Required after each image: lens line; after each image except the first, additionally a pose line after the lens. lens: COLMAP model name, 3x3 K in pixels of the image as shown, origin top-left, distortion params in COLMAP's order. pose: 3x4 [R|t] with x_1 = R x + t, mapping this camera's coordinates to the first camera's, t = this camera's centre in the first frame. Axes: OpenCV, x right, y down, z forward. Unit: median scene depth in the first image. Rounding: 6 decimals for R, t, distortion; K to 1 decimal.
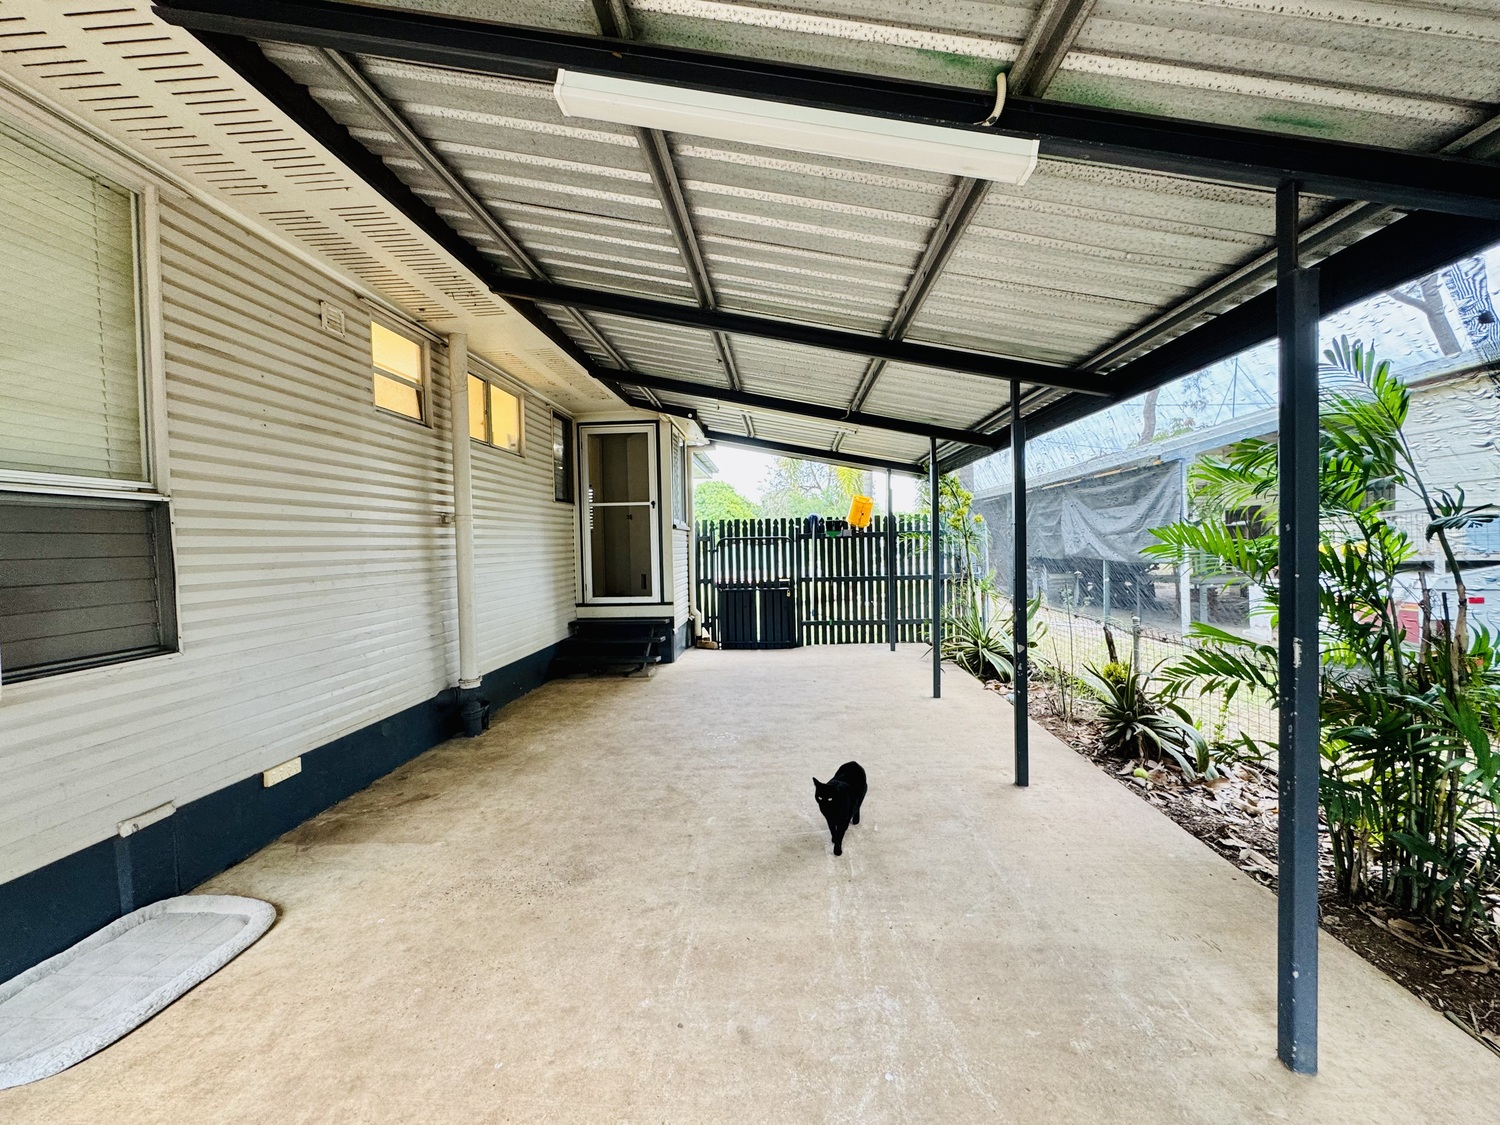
lens RADIAL K [[597.6, 0, 751.8], [0, 597.6, 559.1], [0, 0, 1]] dist [-0.000564, -0.000094]
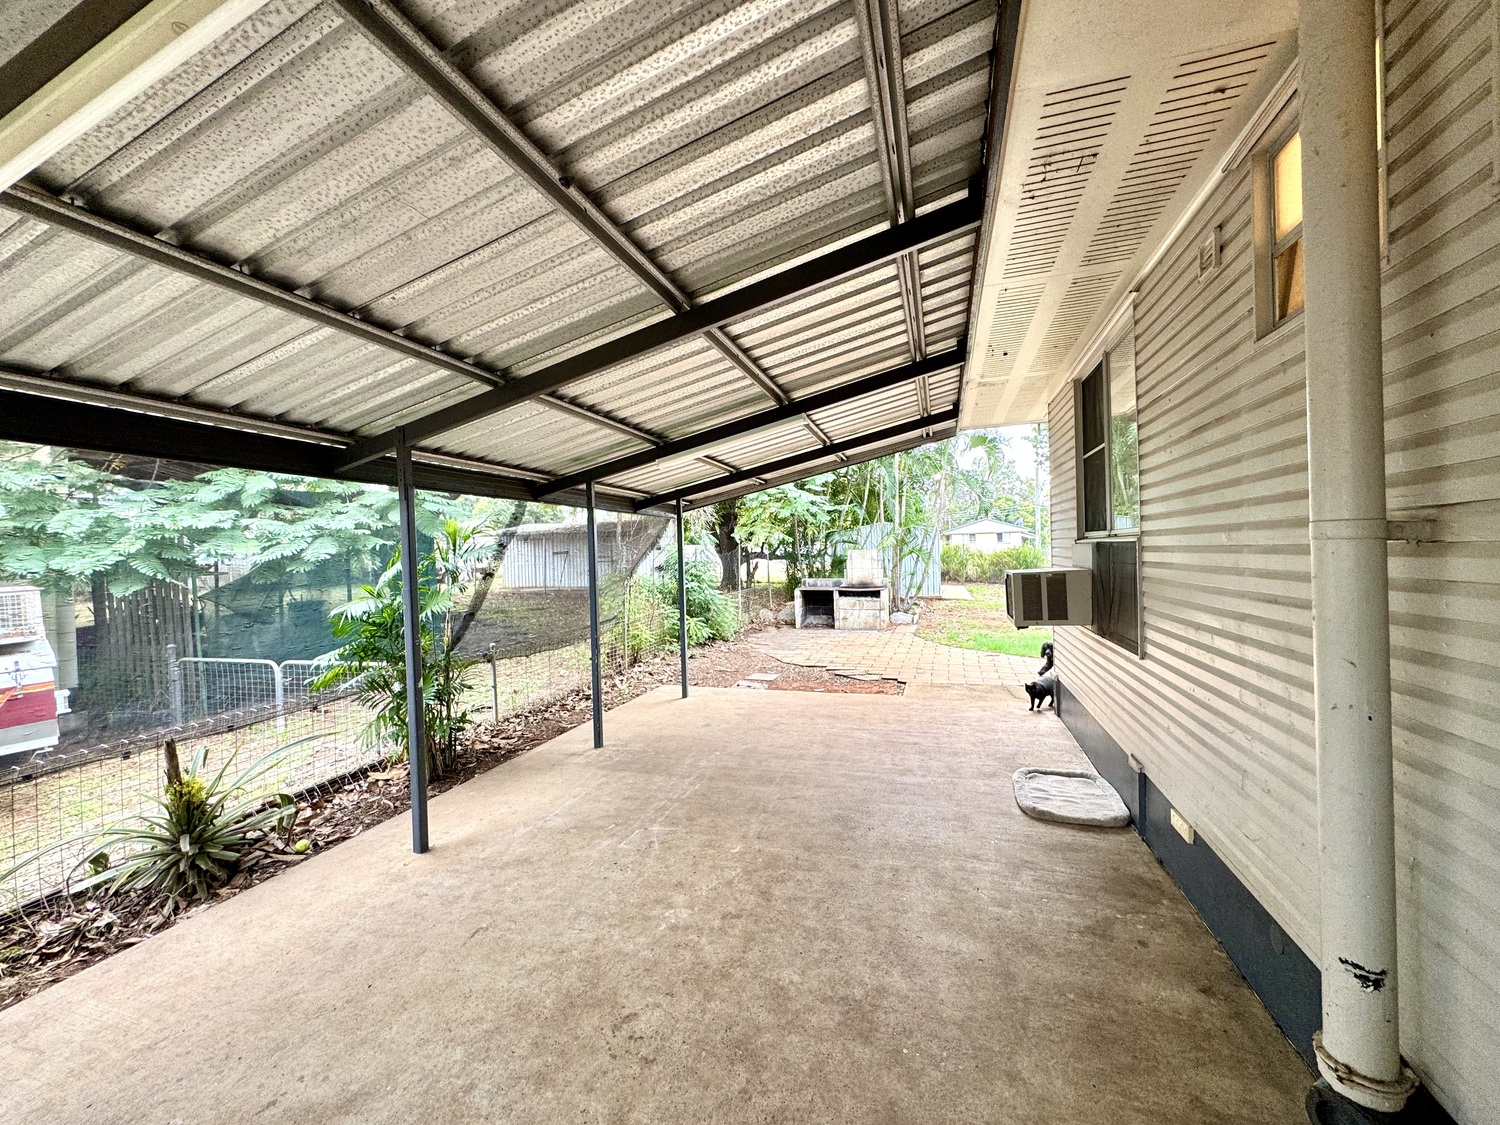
lens RADIAL K [[597.6, 0, 751.8], [0, 597.6, 559.1], [0, 0, 1]] dist [-0.000564, -0.000094]
pose [[-0.968316, 0.047499, 0.245171, -0.361123], [0.056076, 0.998030, 0.028120, -0.108115], [-0.243352, 0.040978, -0.969072, 1.889830]]
